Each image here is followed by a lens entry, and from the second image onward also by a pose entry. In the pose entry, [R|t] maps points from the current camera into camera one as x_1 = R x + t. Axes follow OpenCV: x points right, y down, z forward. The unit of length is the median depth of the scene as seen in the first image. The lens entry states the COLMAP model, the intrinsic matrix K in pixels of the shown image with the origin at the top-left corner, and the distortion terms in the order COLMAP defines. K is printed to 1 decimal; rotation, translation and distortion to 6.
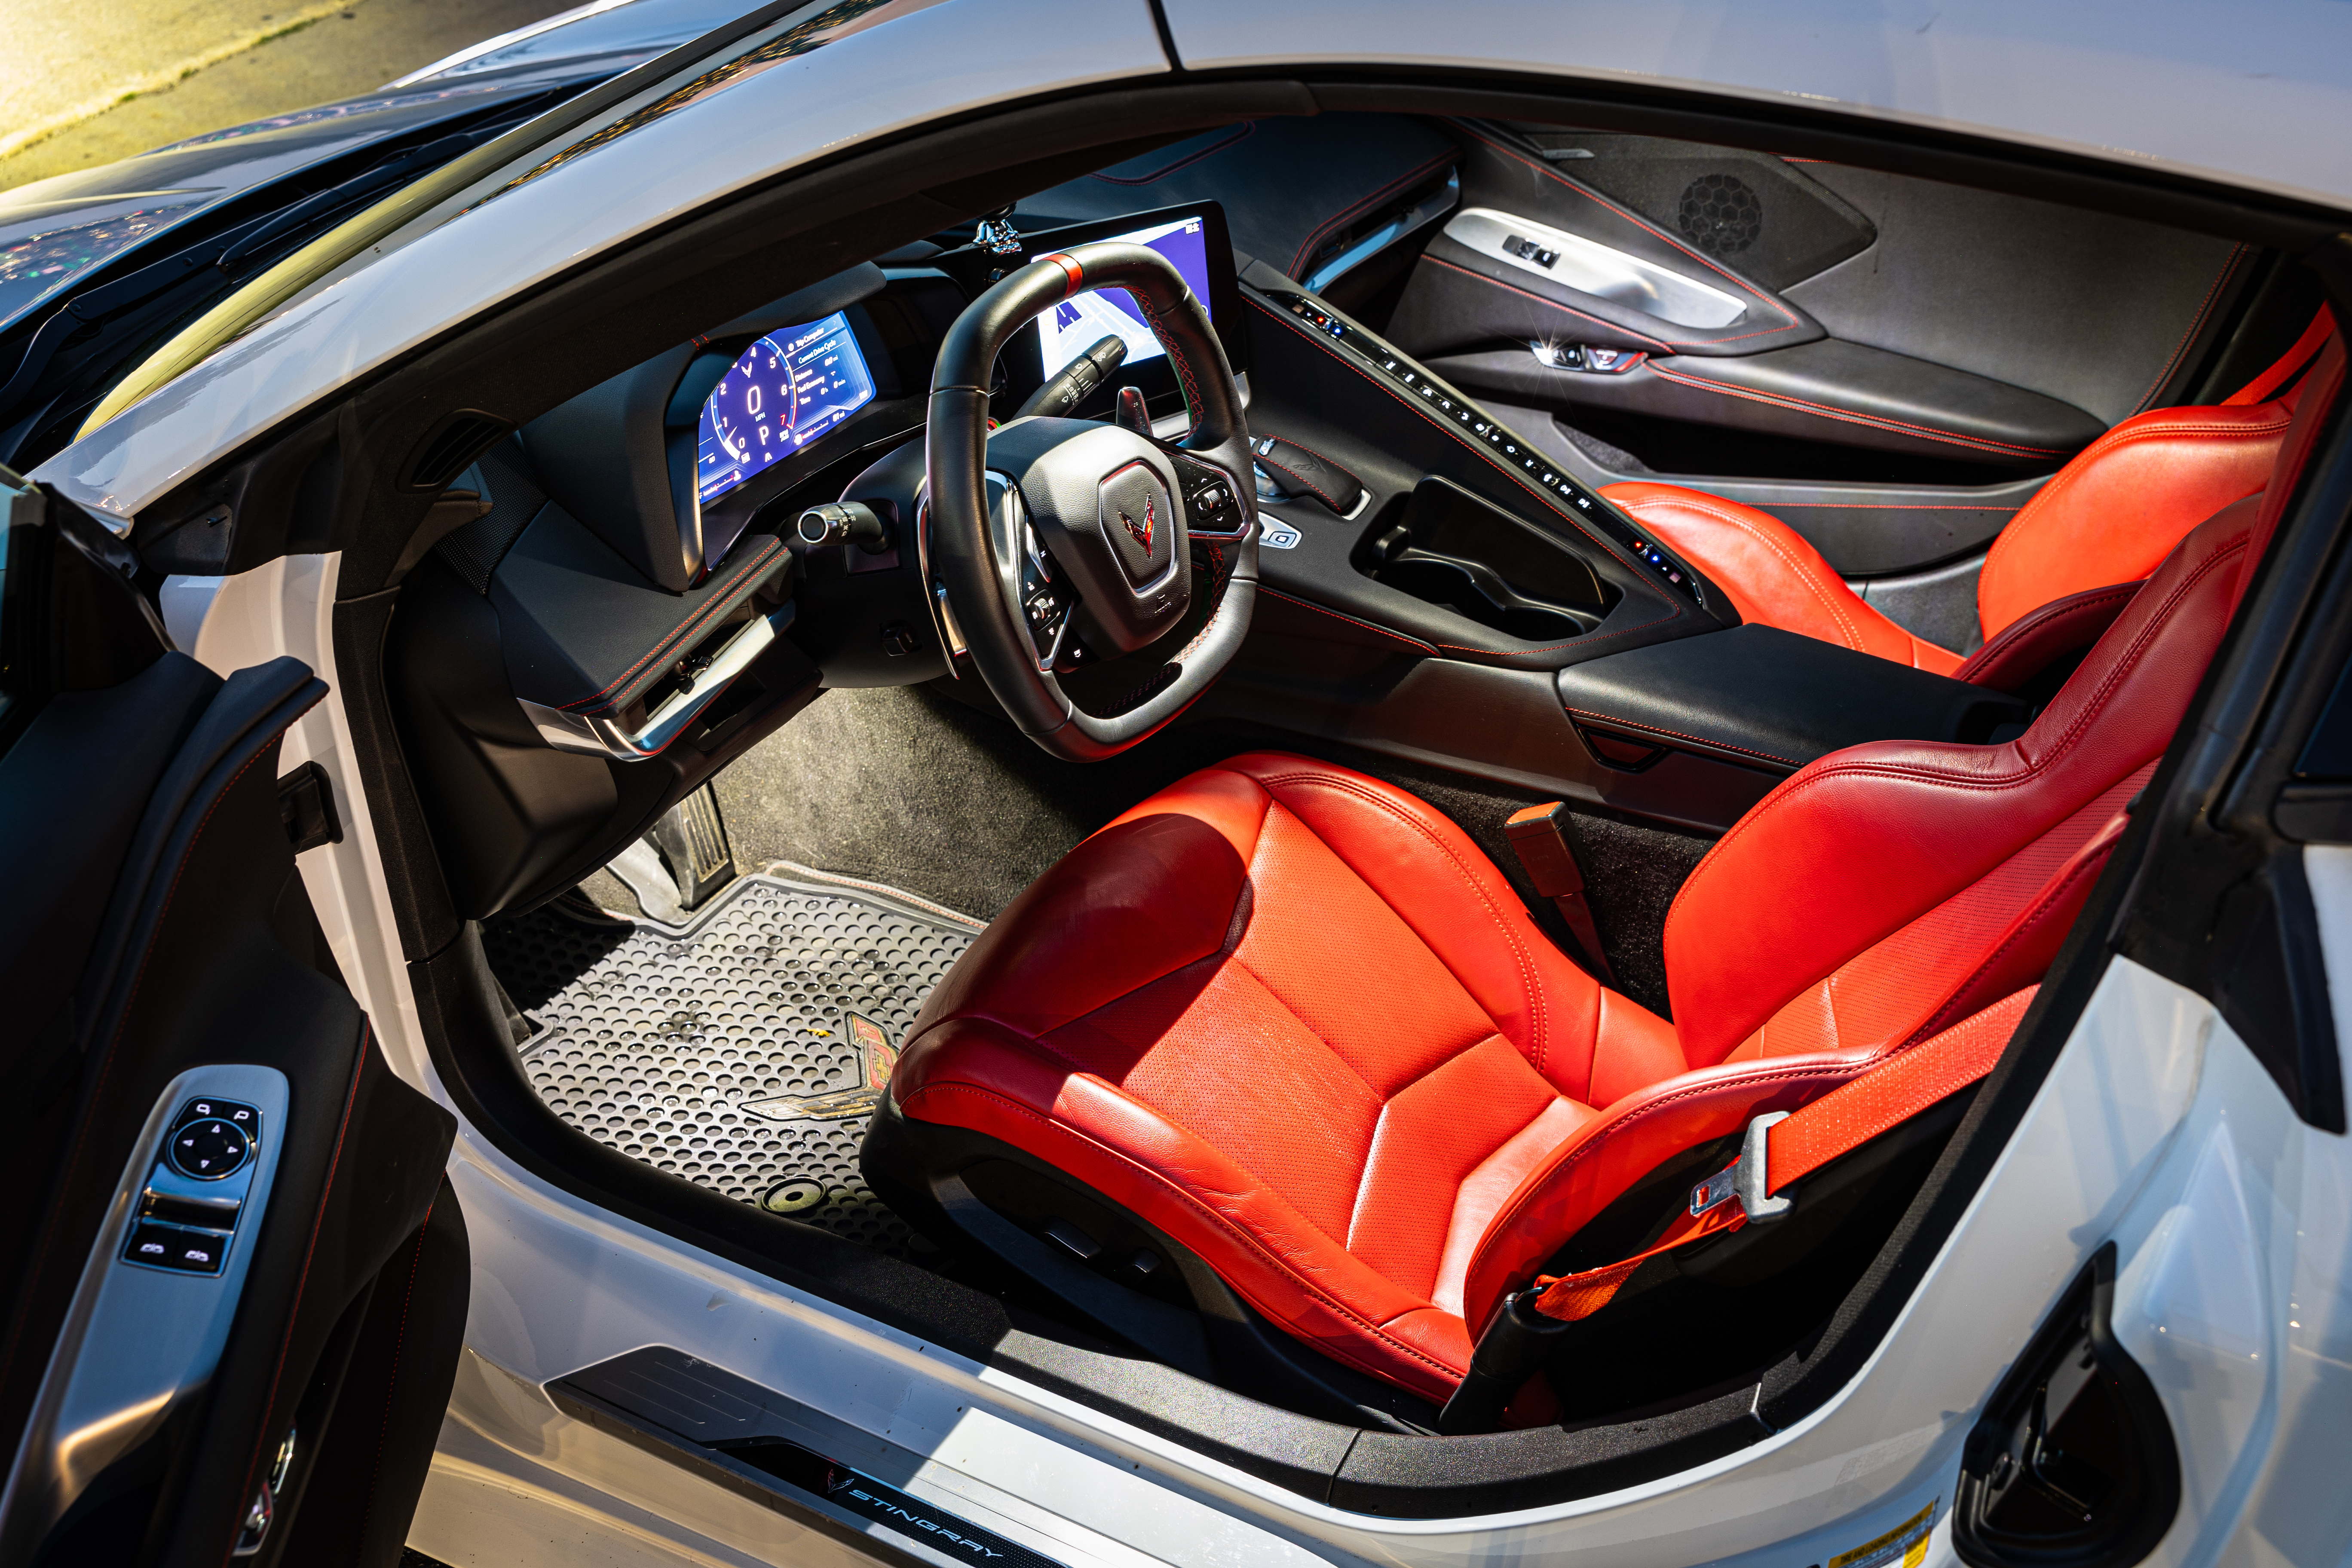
lens RADIAL K [[2267.8, 0, 1176.3], [0, 2267.8, 790.0], [0, 0, 1]] dist [0.011427, 0.000000]
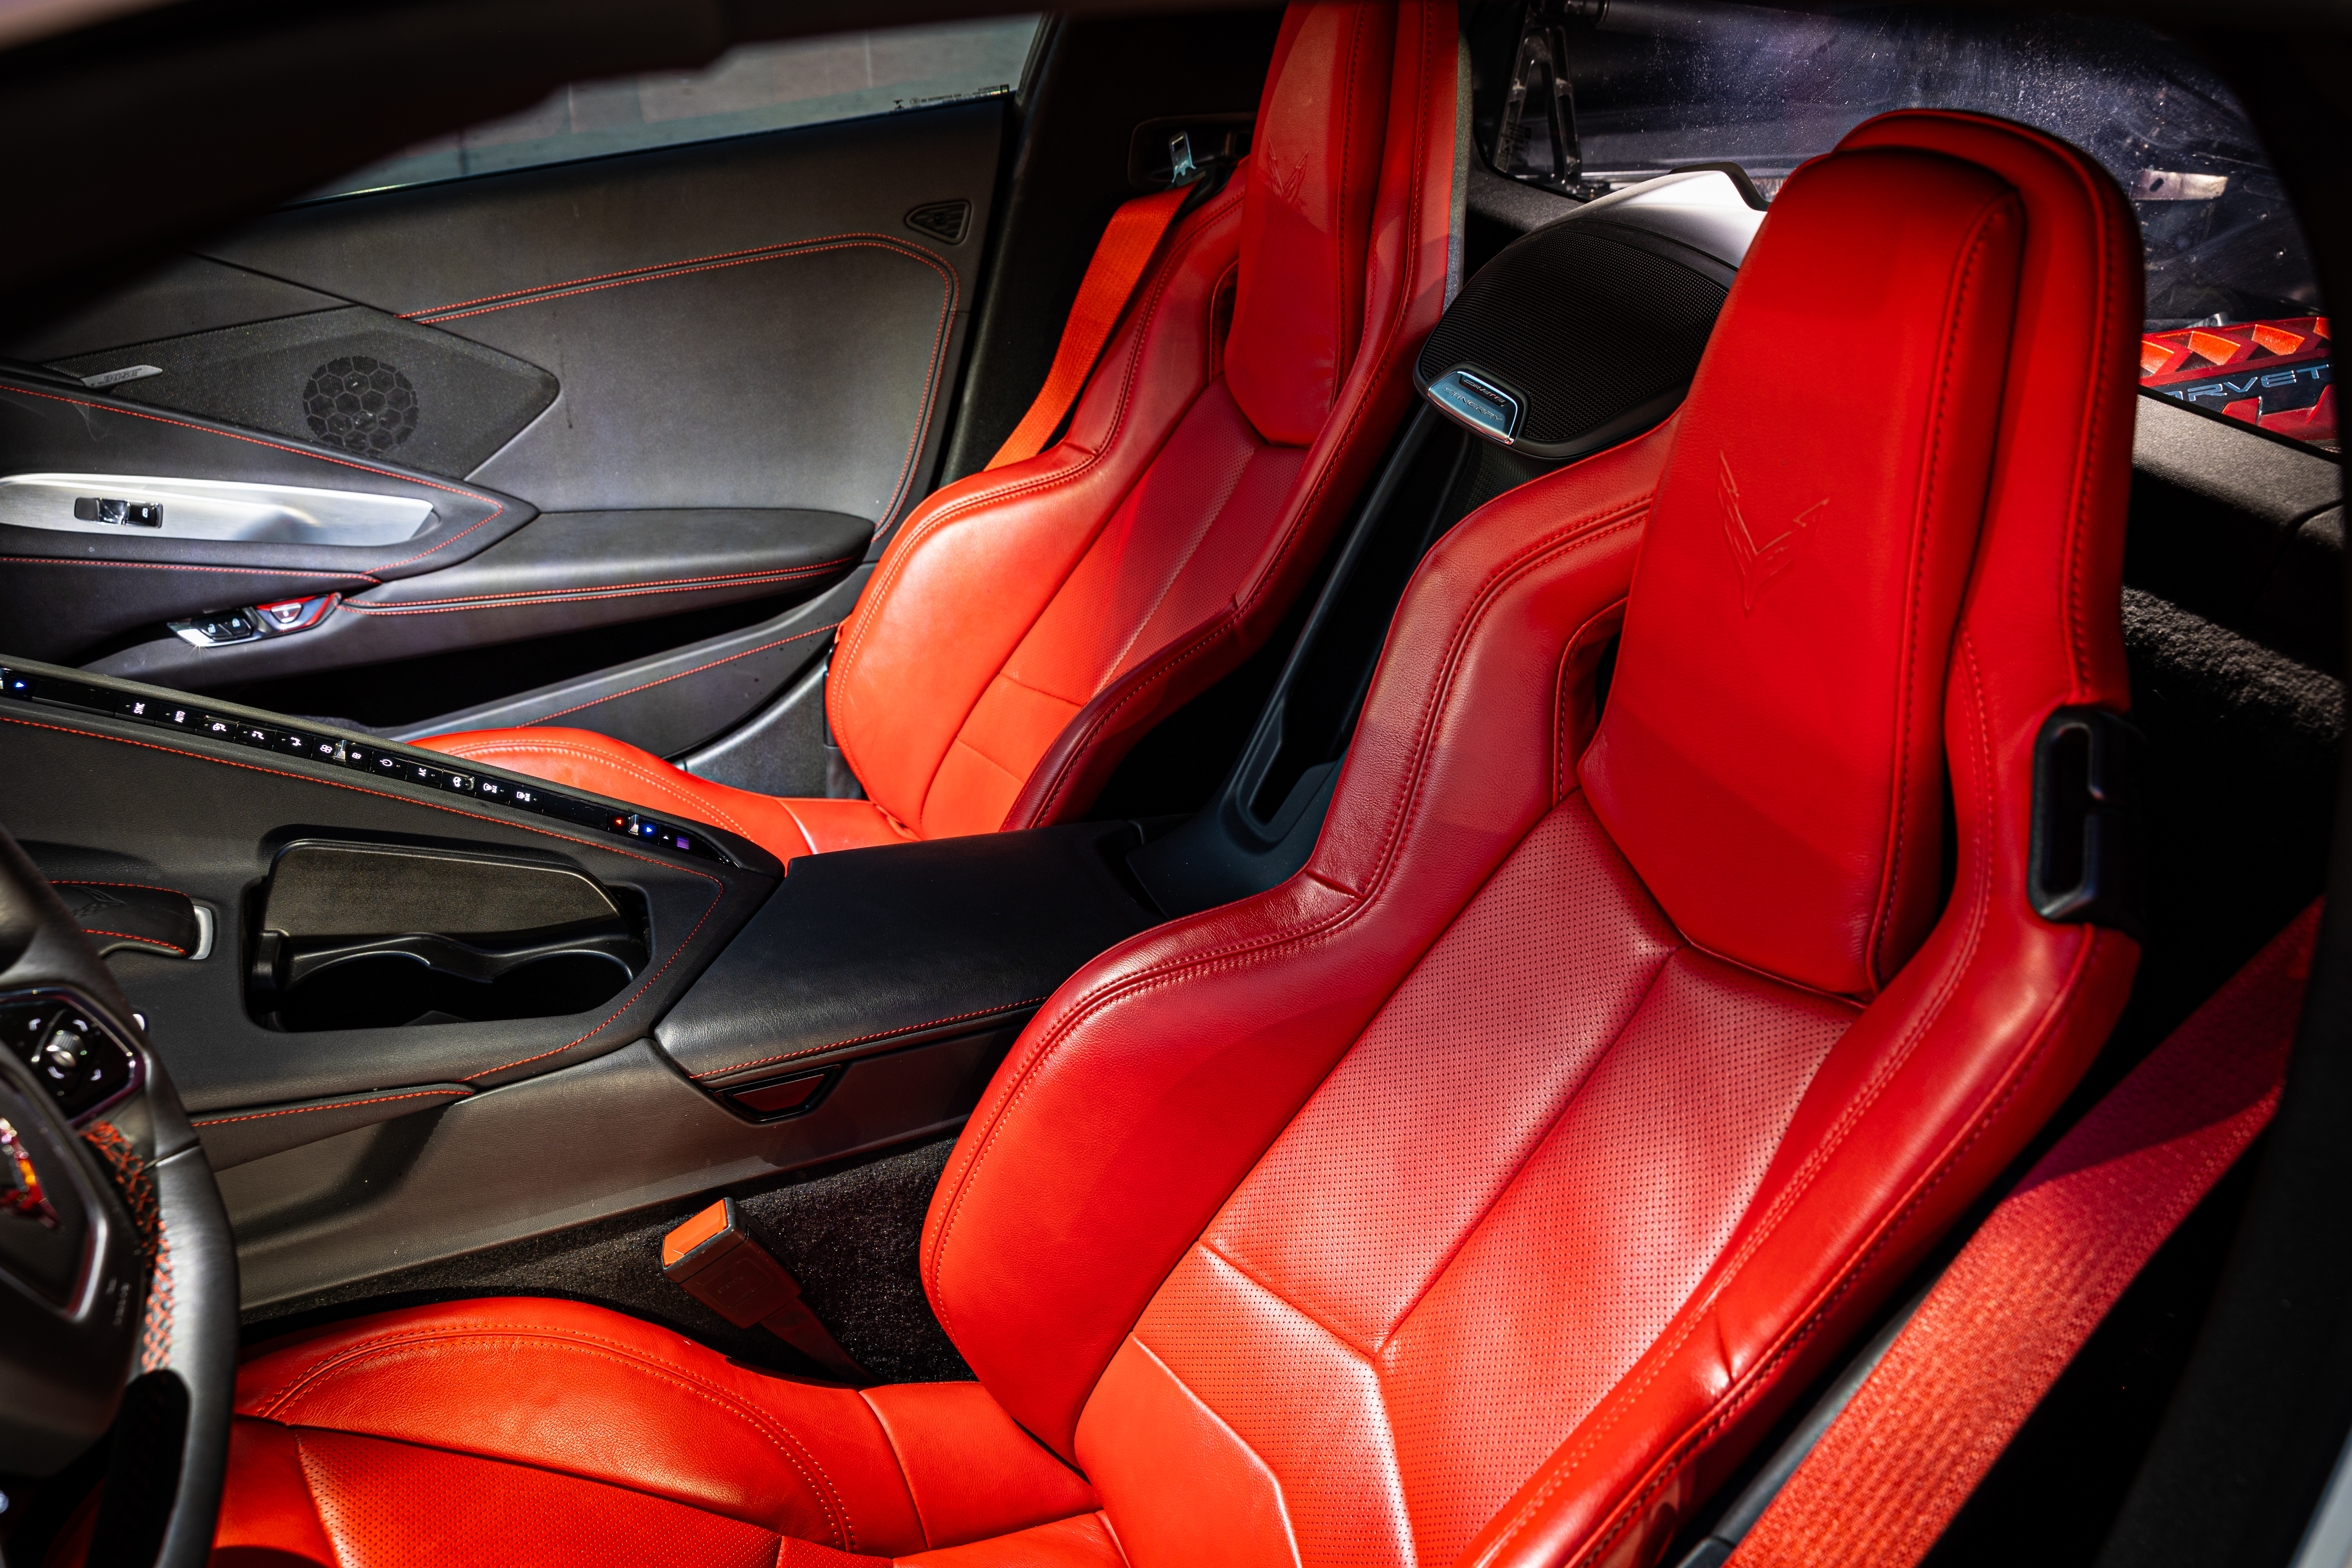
lens RADIAL K [[1825.9, 0, 1186.5], [0, 1825.9, 768.2], [0, 0, 1]] dist [0.002094, 0.001362]
pose [[0.643098, -0.352994, 0.679573, -0.071667], [0.384406, 0.916321, 0.112196, -0.118946], [-0.662311, 0.189079, 0.724978, 0.448003]]
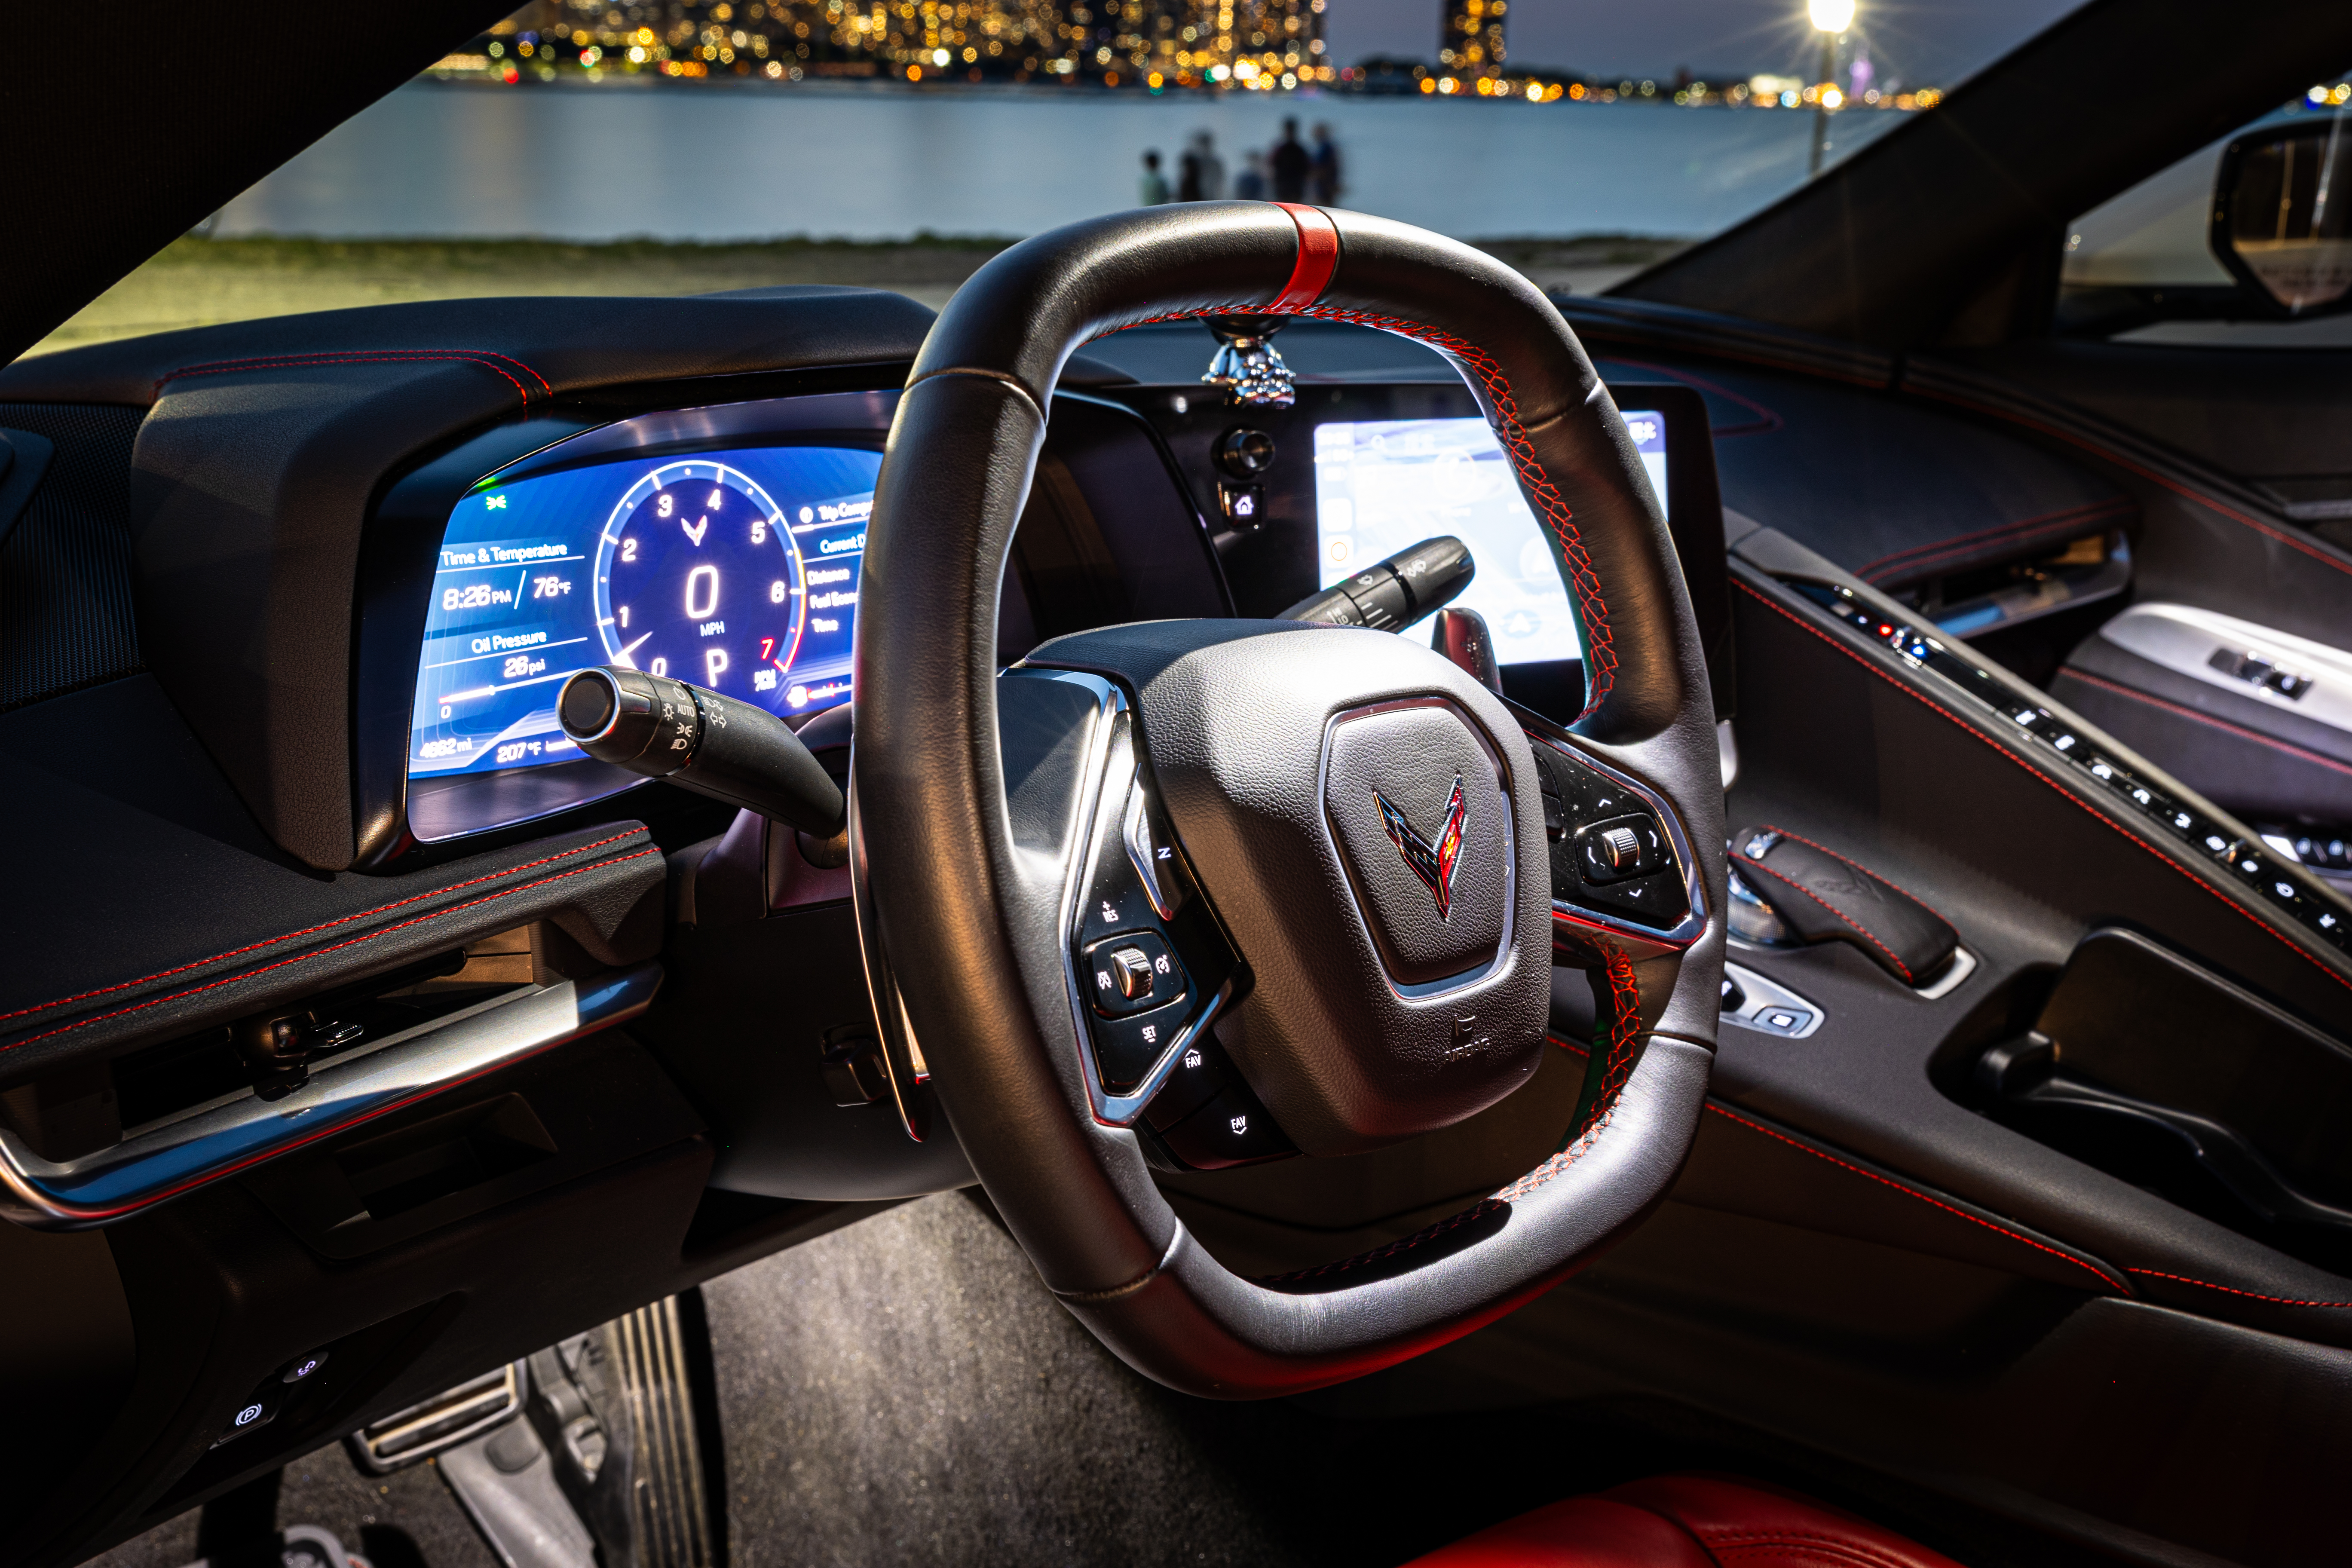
lens RADIAL K [[2528.1, 0, 1175.3], [0, 2528.1, 783.2], [0, 0, 1]] dist [0.002848, 0.000000]
pose [[0.975676, 0.071675, -0.207170, 0.028328], [-0.129477, 0.951005, -0.280757, 0.008222], [0.176896, 0.300752, 0.937153, 0.456055]]
